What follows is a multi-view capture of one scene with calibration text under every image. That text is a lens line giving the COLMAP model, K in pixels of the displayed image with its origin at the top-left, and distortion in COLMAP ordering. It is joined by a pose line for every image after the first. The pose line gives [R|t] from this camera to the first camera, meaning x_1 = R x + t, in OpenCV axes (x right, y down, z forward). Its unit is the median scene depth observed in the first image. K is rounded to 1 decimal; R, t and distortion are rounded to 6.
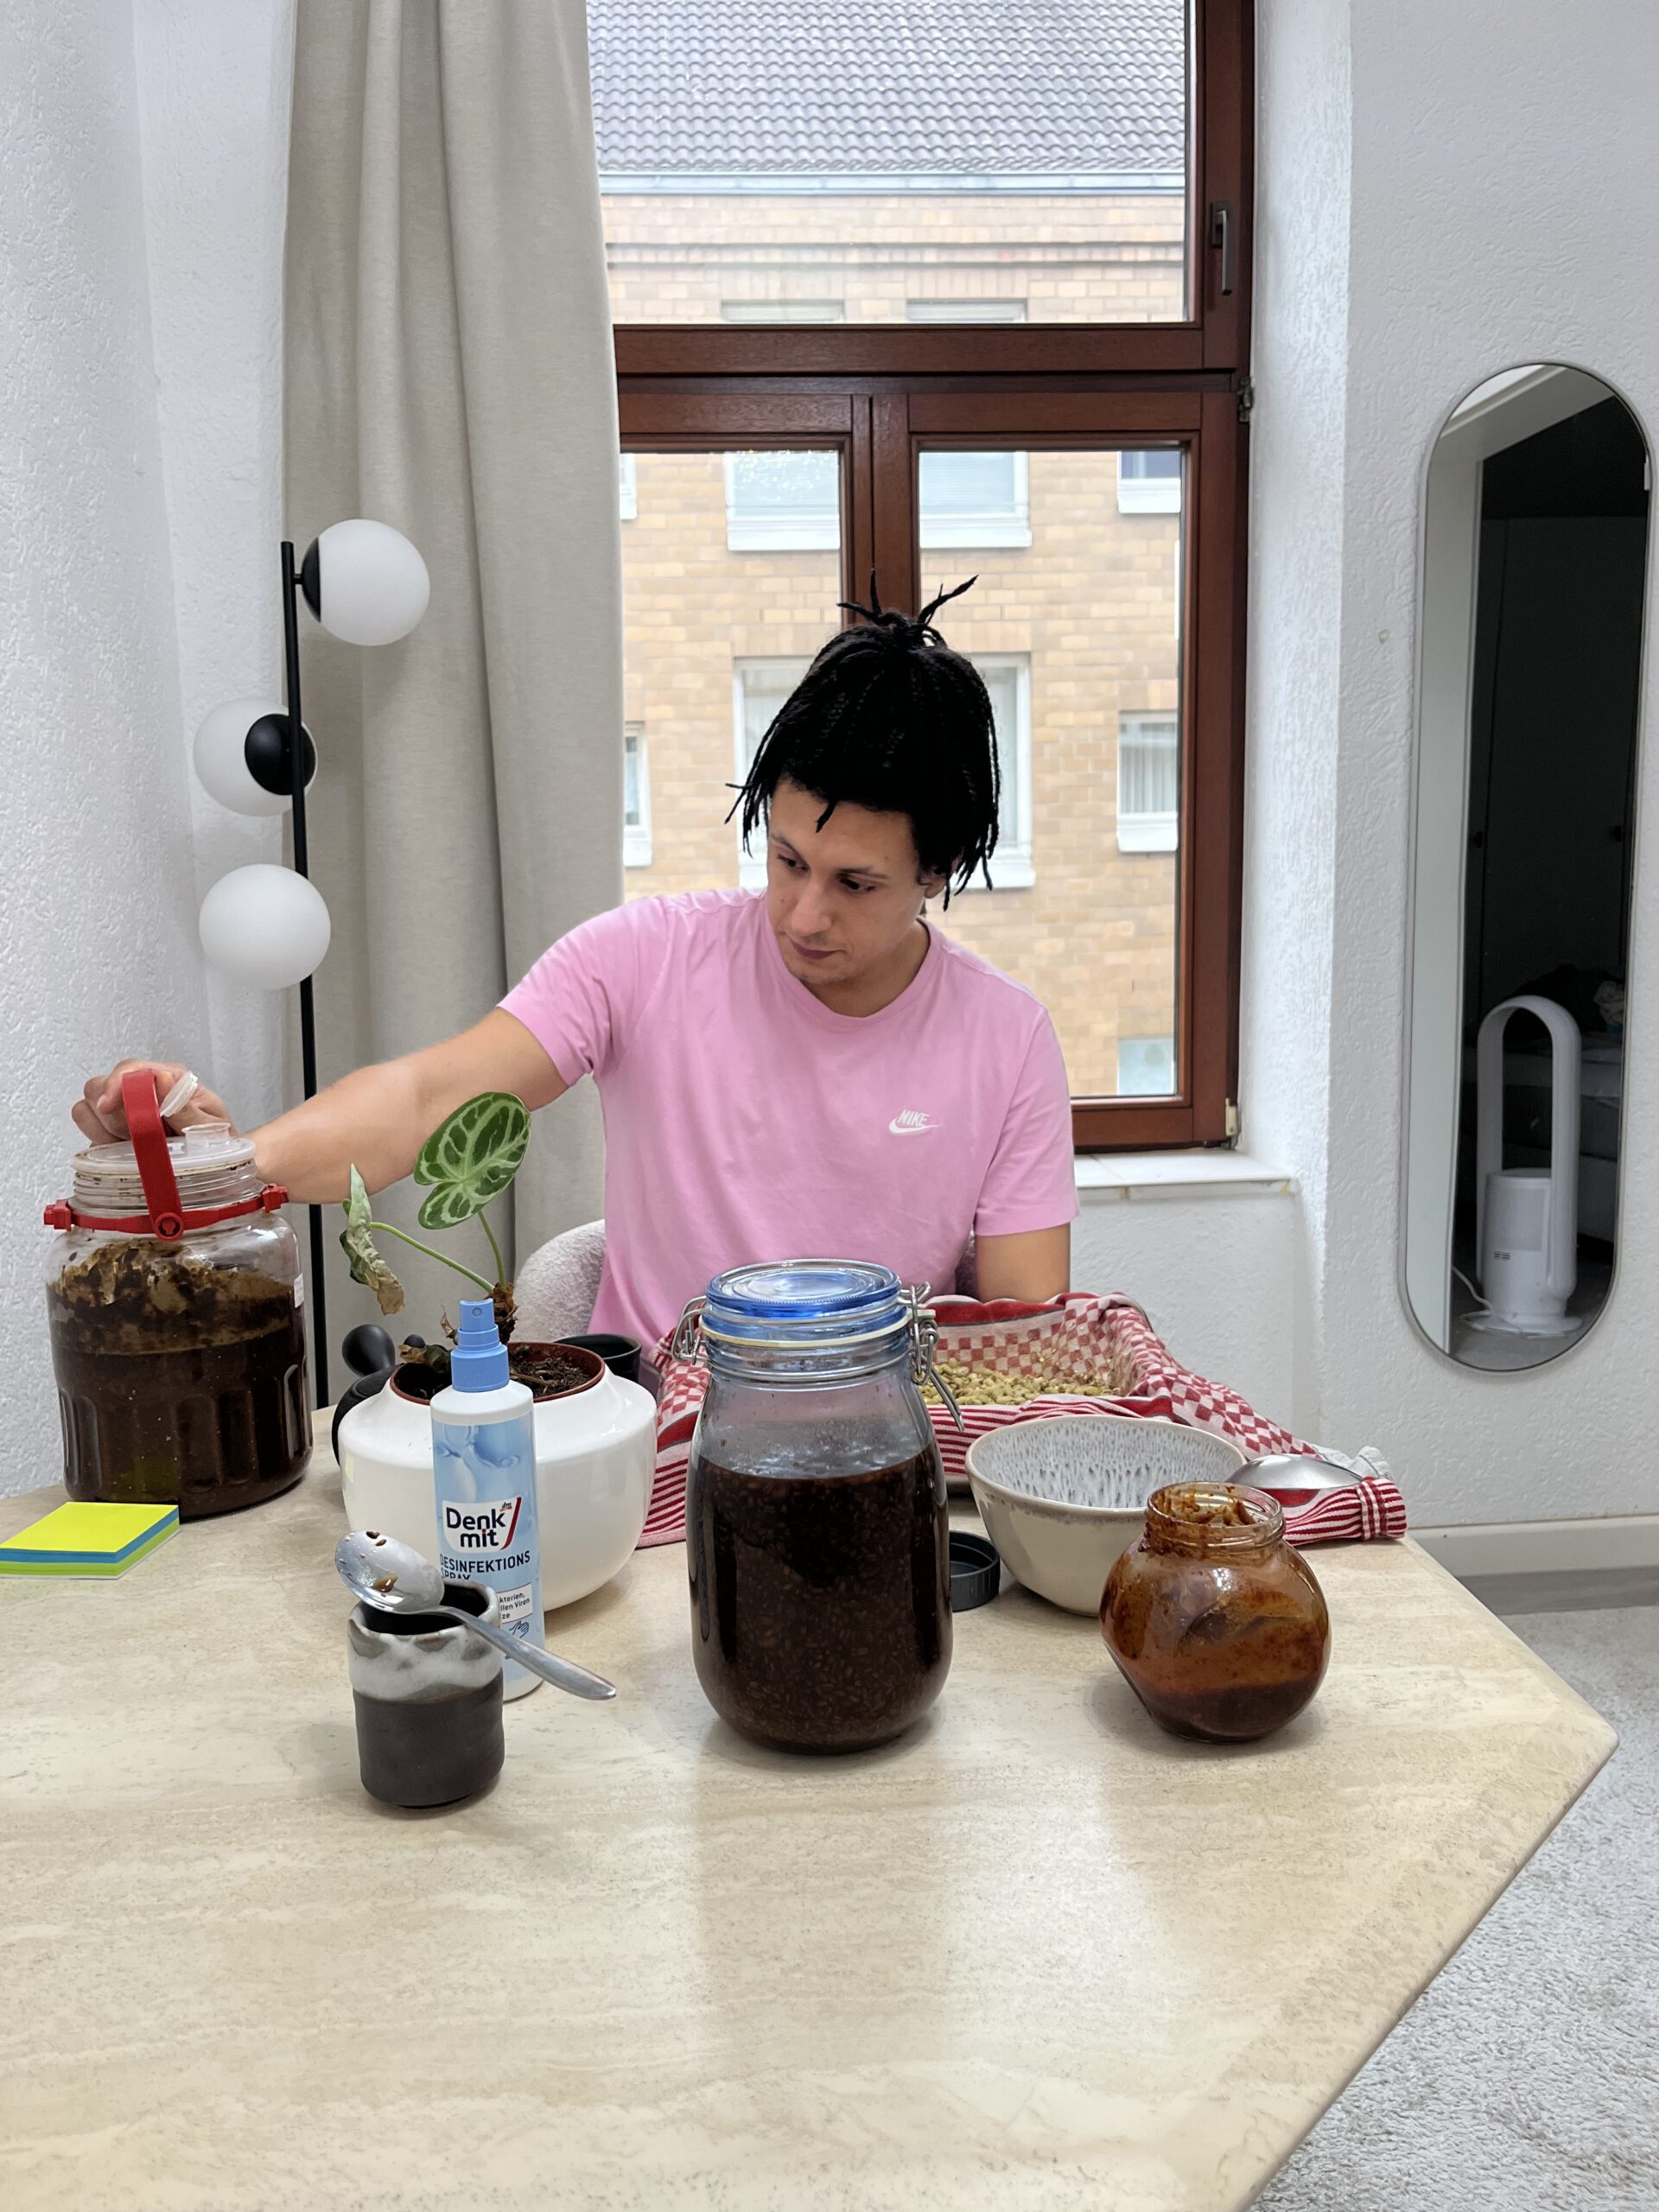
lens RADIAL K [[1712.6, 0, 807.2], [0, 1712.6, 1114.3], [0, 0, 1]] dist [0.046551, -0.047221]
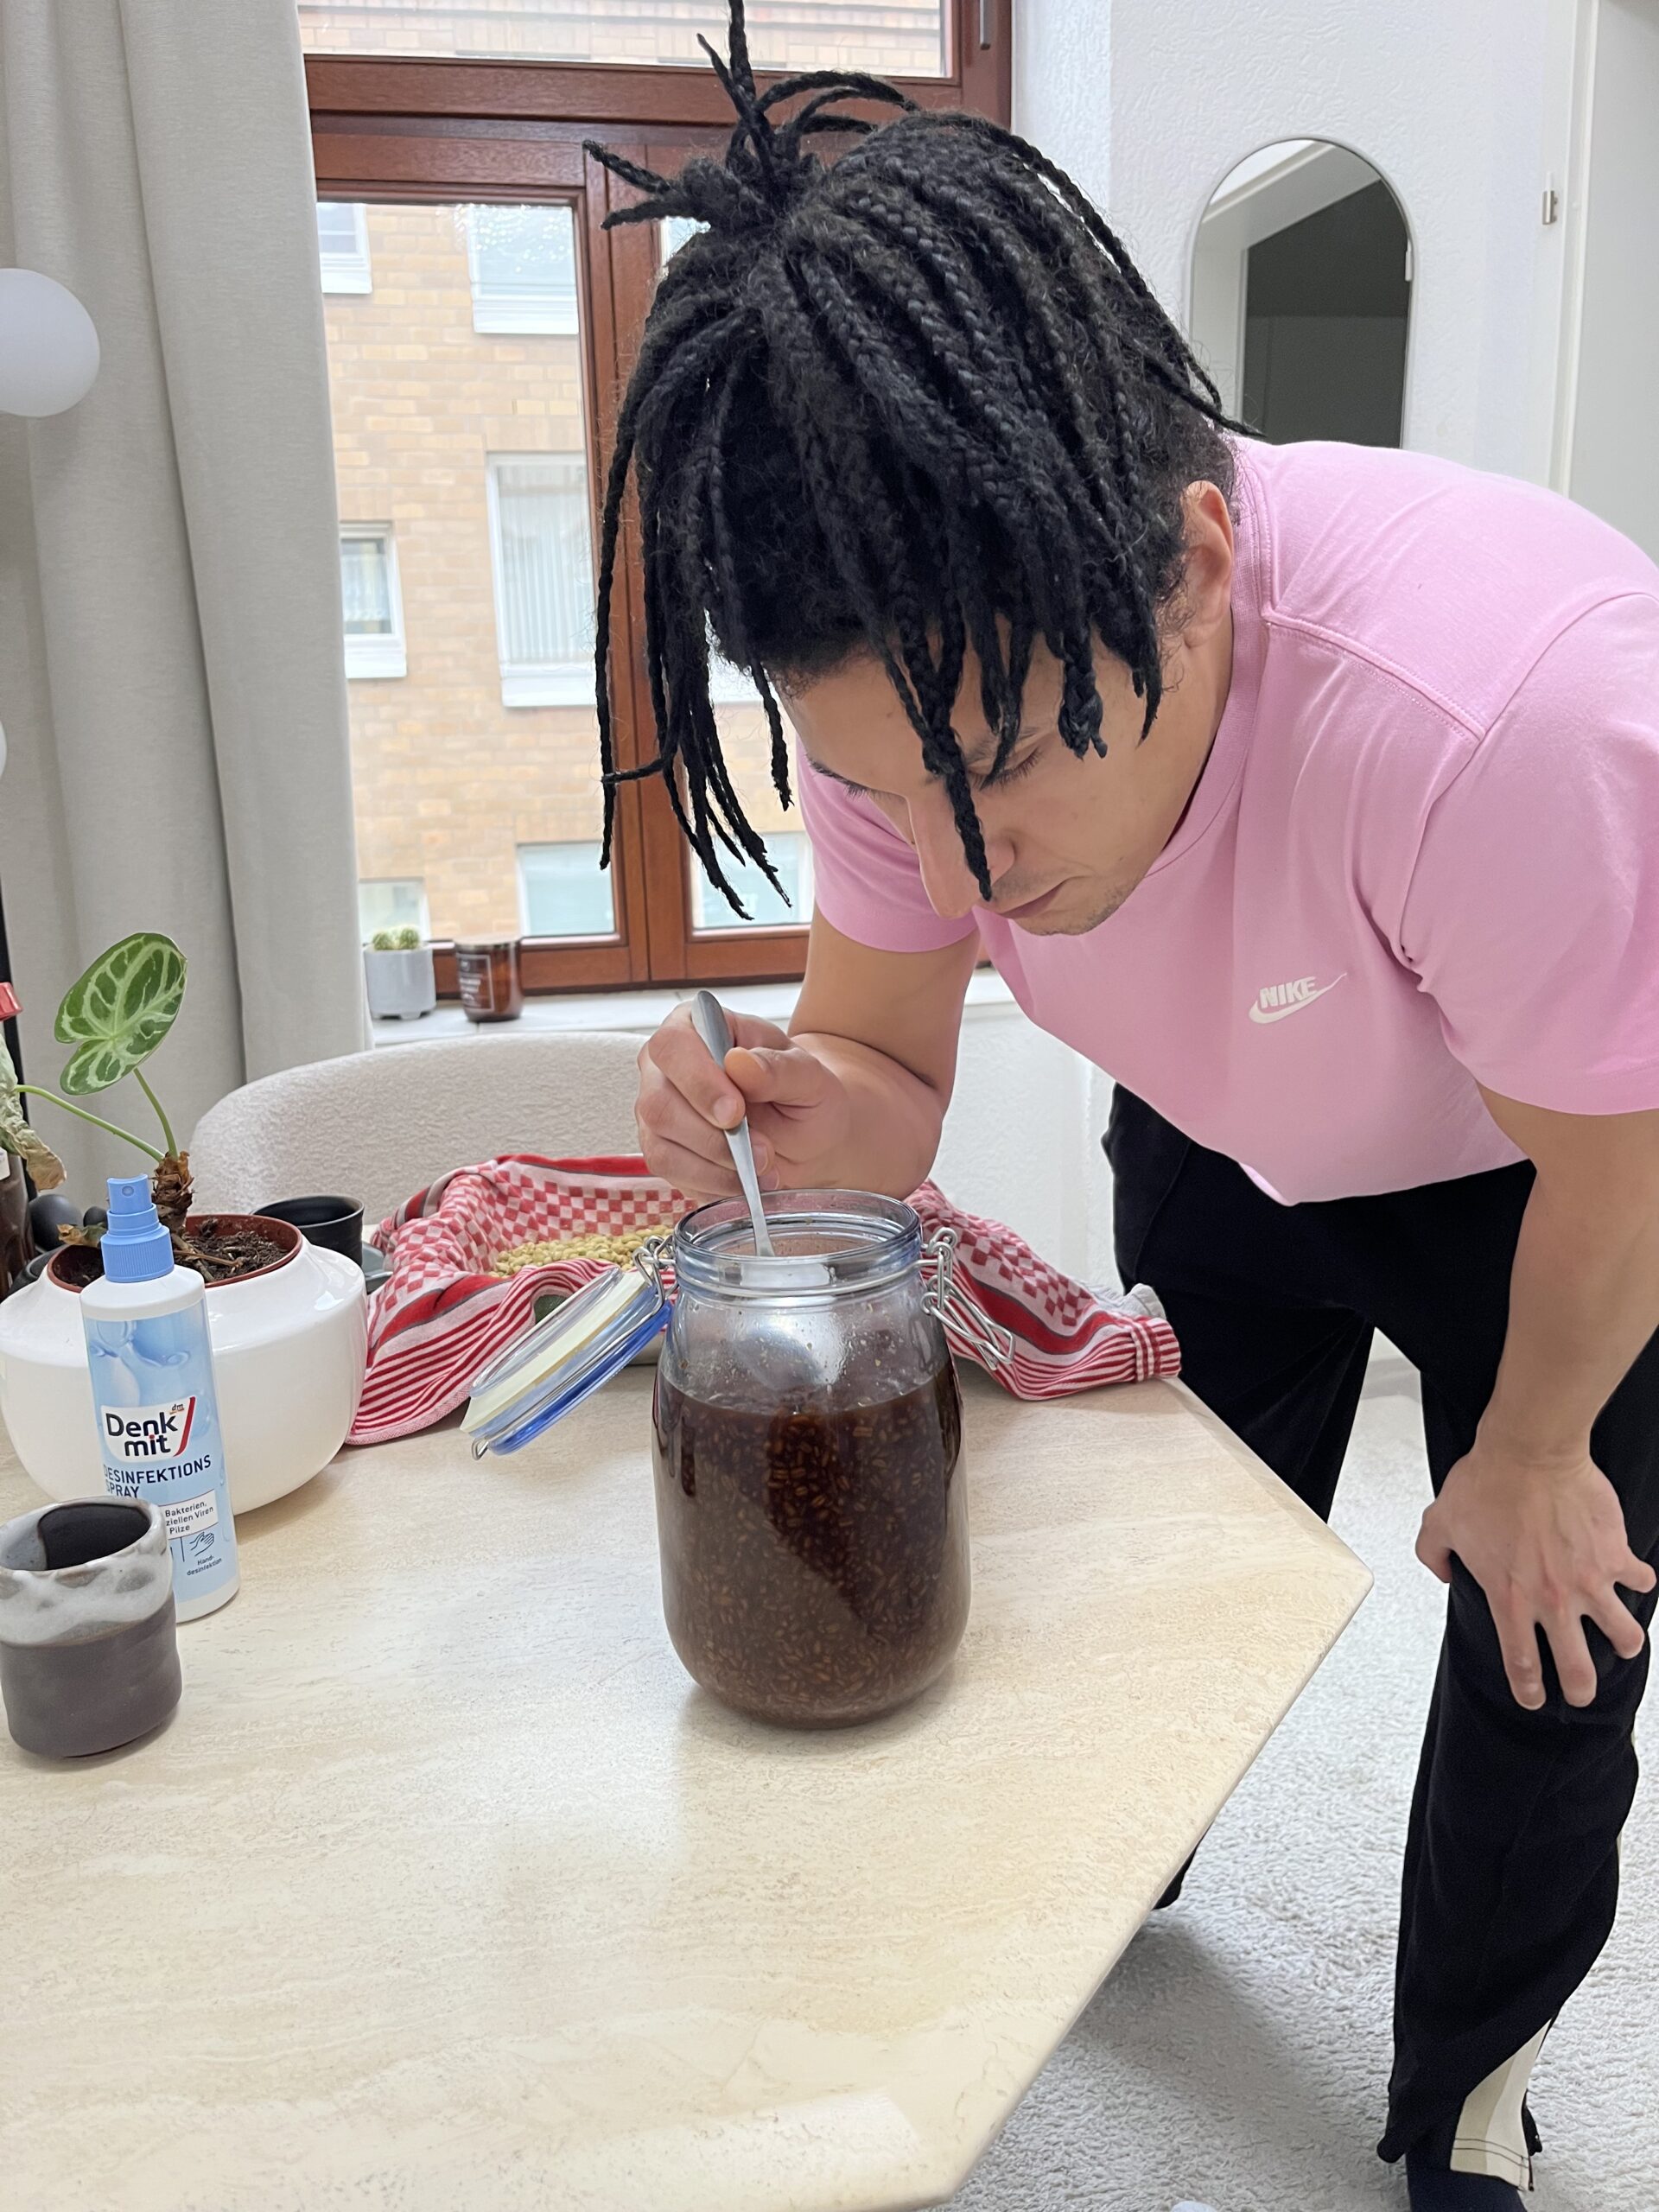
lens RADIAL K [[1736.3, 0, 829.5], [0, 1736.3, 1106.0], [0, 0, 1]] dist [0.034006, -0.054341]
pose [[0.990634, -0.032790, 0.132547, 0.041758], [0.020039, 0.995140, 0.096412, -0.004518], [-0.135064, -0.092853, 0.986477, 0.092028]]
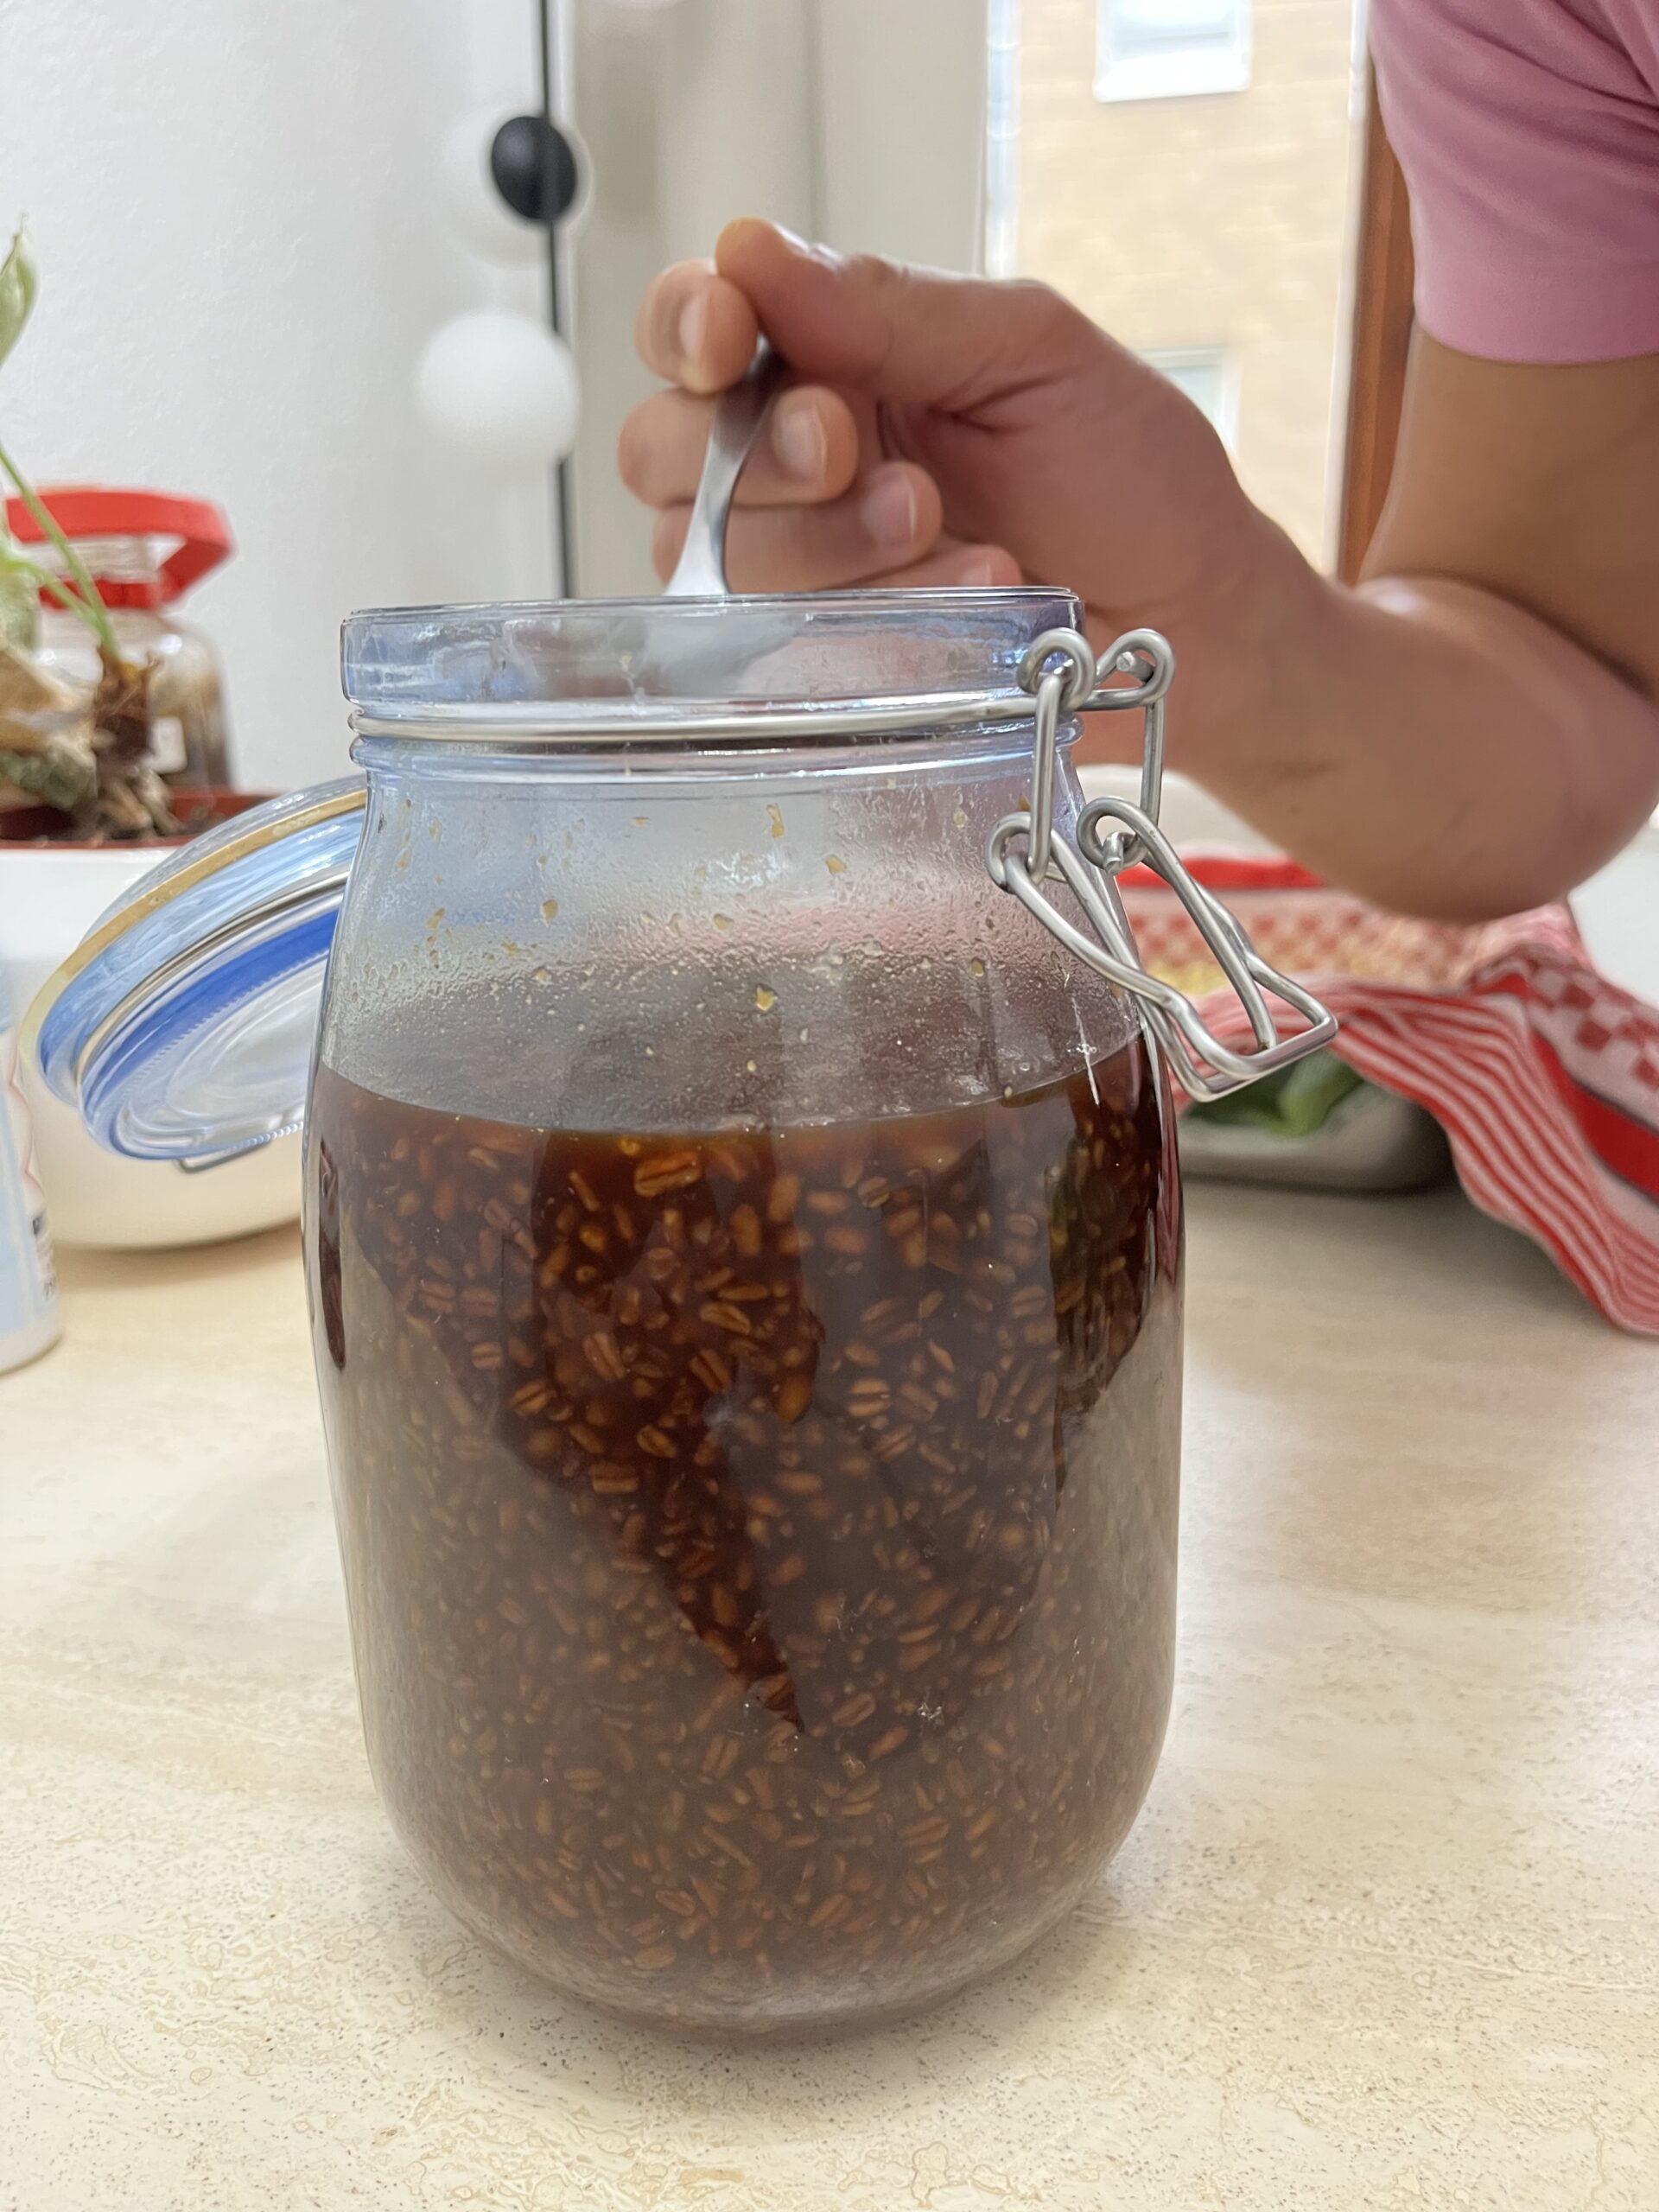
lens RADIAL K [[1736.3, 0, 829.5], [0, 1736.3, 1106.0], [0, 0, 1]] dist [0.034006, -0.054341]
pose [[0.945578, 0.100207, -0.309582, 0.222738], [-0.049732, 0.984729, 0.166841, 0.140655], [0.321573, -0.142365, 0.936121, 0.562618]]
